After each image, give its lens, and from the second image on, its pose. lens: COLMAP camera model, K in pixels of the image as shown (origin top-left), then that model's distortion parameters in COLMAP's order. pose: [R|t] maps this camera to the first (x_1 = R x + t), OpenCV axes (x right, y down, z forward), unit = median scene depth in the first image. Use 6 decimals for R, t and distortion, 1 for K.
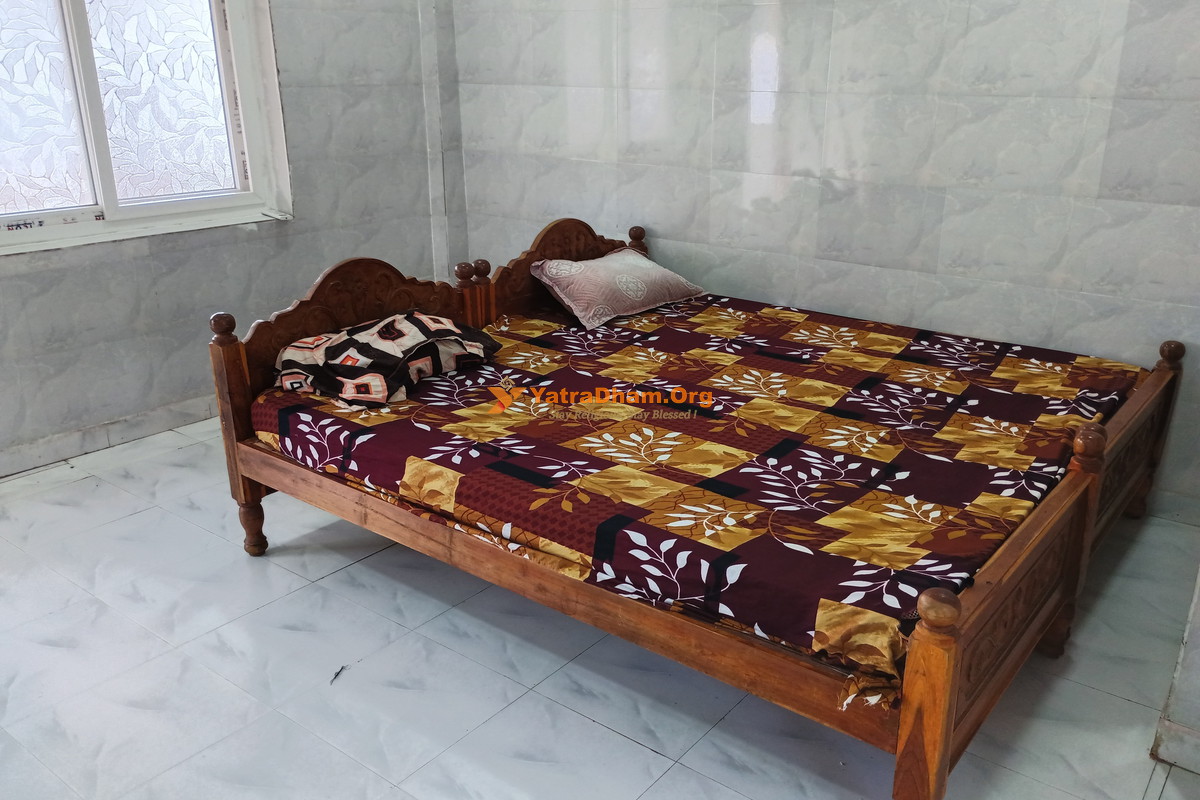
lens RADIAL K [[901.8, 0, 600.0], [0, 901.8, 400.0], [0, 0, 1]] dist [0.059074, -0.064702]
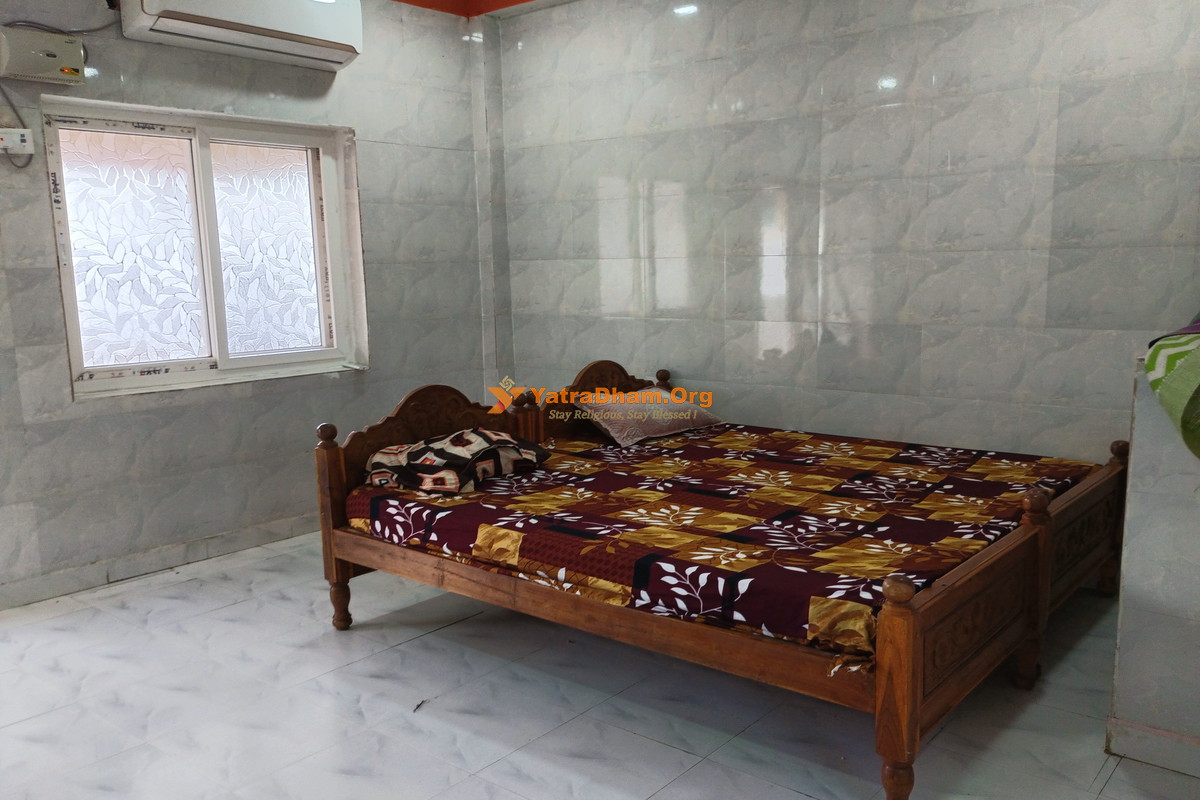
lens RADIAL K [[901.8, 0, 600.0], [0, 901.8, 400.0], [0, 0, 1]] dist [0.059074, -0.064702]
pose [[0.999411, -0.014421, -0.031137, -0.006598], [0.007743, 0.978780, -0.204769, 0.121096], [0.033430, 0.204408, 0.978315, -0.187058]]
